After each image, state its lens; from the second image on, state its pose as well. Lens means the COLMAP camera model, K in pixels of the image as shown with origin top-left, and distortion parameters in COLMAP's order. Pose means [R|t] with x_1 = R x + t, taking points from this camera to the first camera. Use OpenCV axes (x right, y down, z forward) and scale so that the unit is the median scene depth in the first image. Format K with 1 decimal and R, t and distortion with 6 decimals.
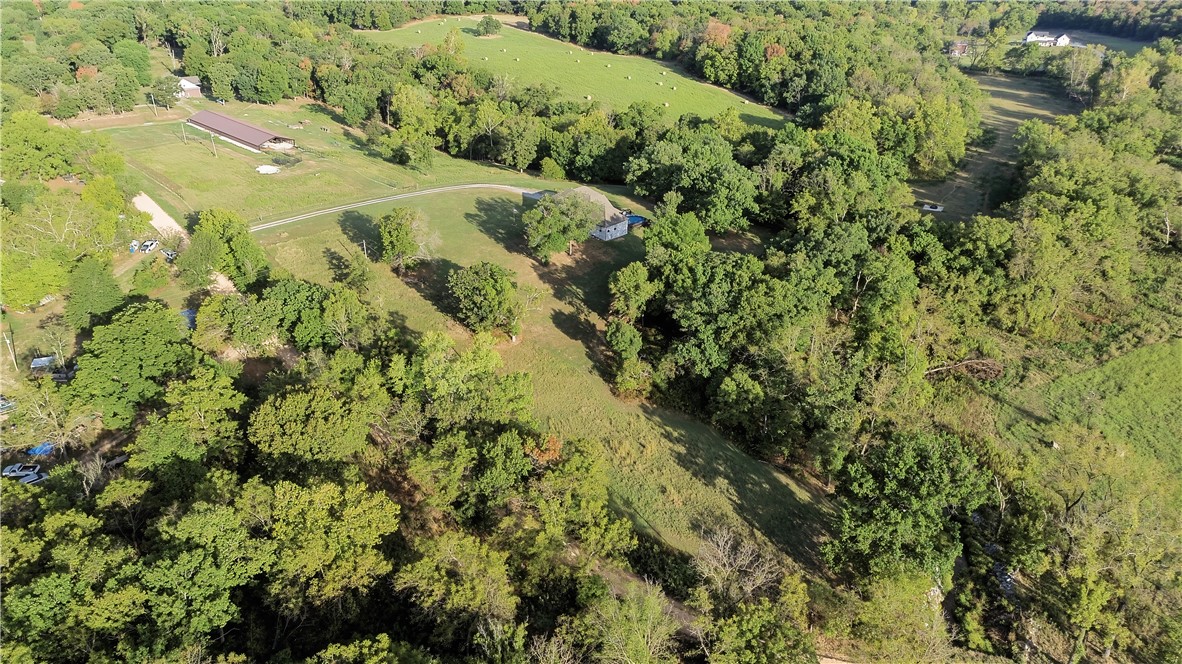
lens RADIAL K [[837.6, 0, 591.0], [0, 837.6, 332.0], [0, 0, 1]] dist [0.074258, -0.065126]
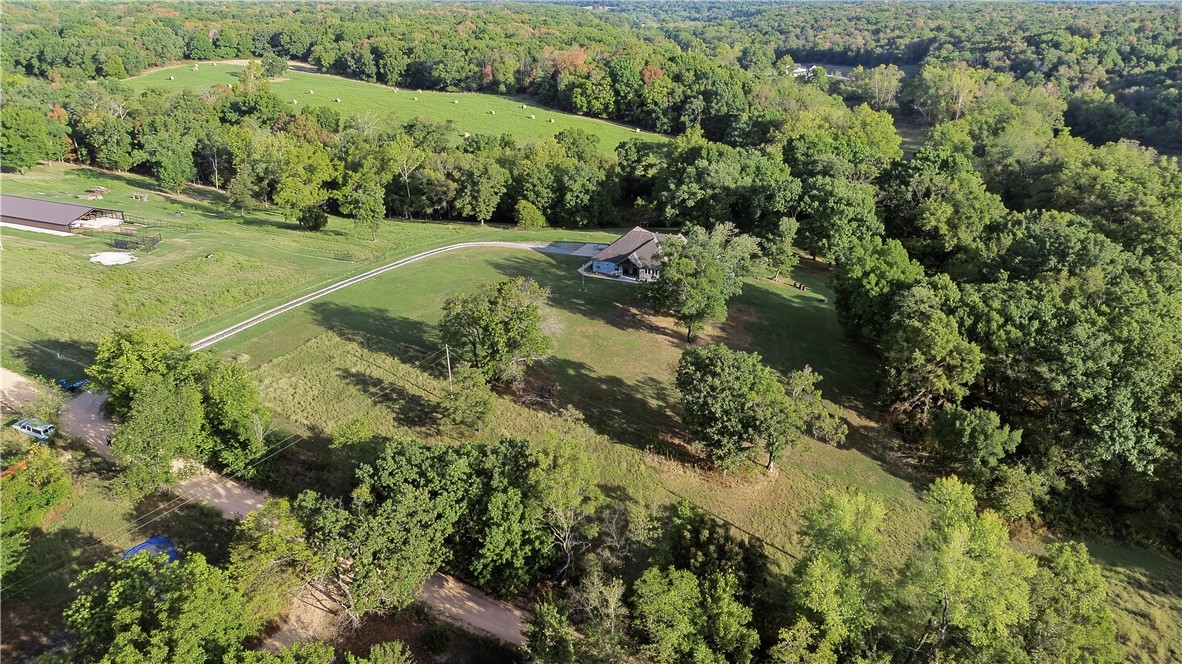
lens RADIAL K [[837.6, 0, 591.0], [0, 837.6, 332.0], [0, 0, 1]] dist [0.074258, -0.065126]
pose [[0.930754, -0.144151, 0.336031, -0.178253], [0.167775, 0.984922, -0.042200, -0.036984], [-0.324881, 0.095656, 0.940905, 0.208773]]
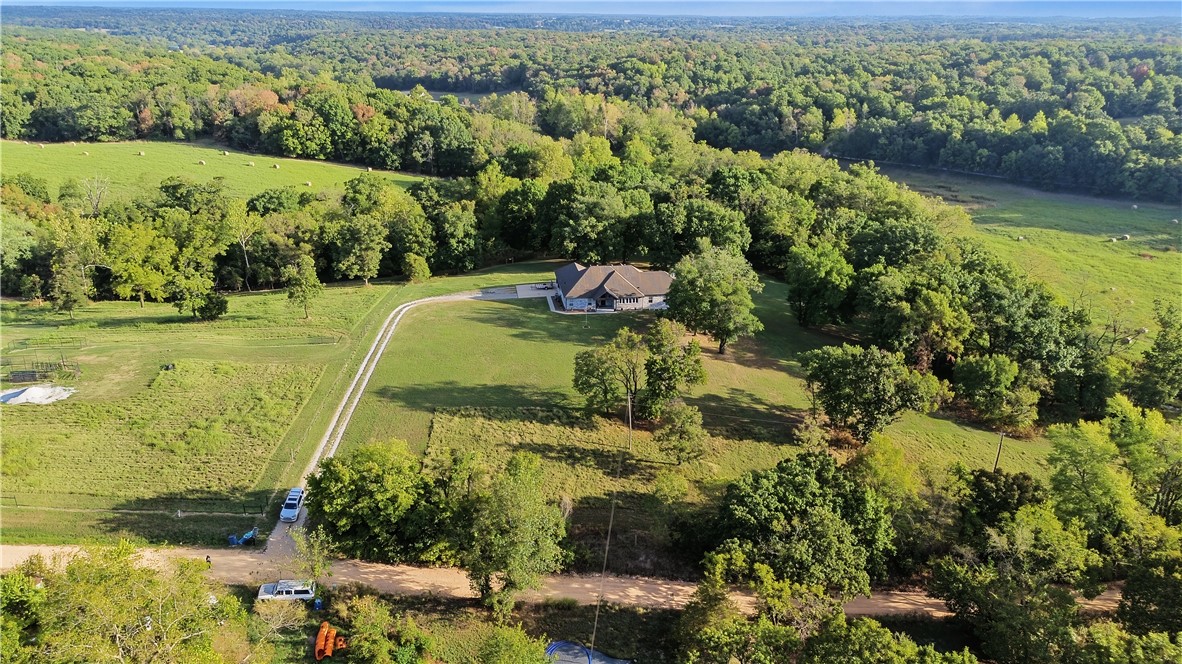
lens RADIAL K [[837.6, 0, 591.0], [0, 837.6, 332.0], [0, 0, 1]] dist [0.074258, -0.065126]
pose [[0.609396, -0.283426, 0.740477, -0.346877], [0.349515, 0.934314, 0.069976, -0.097288], [-0.711671, 0.216165, 0.668429, 0.295805]]
